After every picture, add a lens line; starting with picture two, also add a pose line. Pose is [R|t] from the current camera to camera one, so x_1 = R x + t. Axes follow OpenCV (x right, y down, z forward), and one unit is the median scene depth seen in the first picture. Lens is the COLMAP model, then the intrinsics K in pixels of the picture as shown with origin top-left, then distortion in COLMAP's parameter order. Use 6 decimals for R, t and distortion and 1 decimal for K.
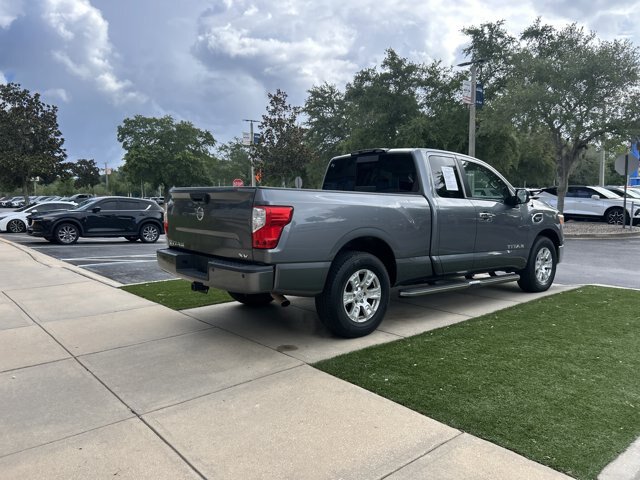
lens RADIAL K [[486.2, 0, 321.2], [0, 486.2, 238.8], [0, 0, 1]] dist [0.044422, -0.044287]
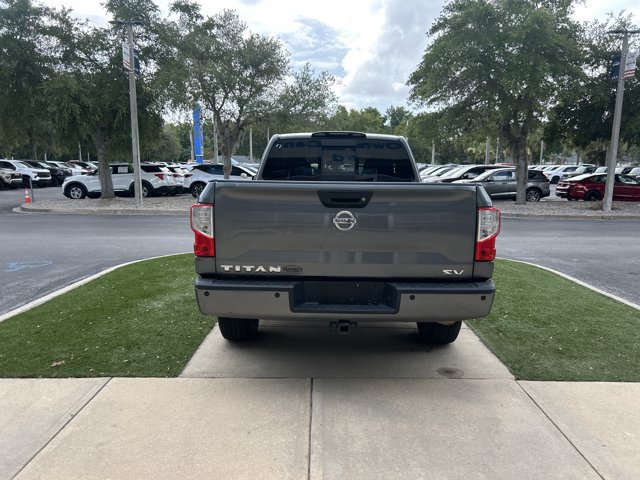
lens RADIAL K [[486.2, 0, 322.9], [0, 486.2, 241.5], [0, 0, 1]] dist [0.044422, -0.044287]
pose [[0.646324, -0.100167, 0.756460, -0.172035], [0.052999, 0.994845, 0.086450, -0.018107], [-0.761221, -0.015783, 0.648301, 0.127492]]
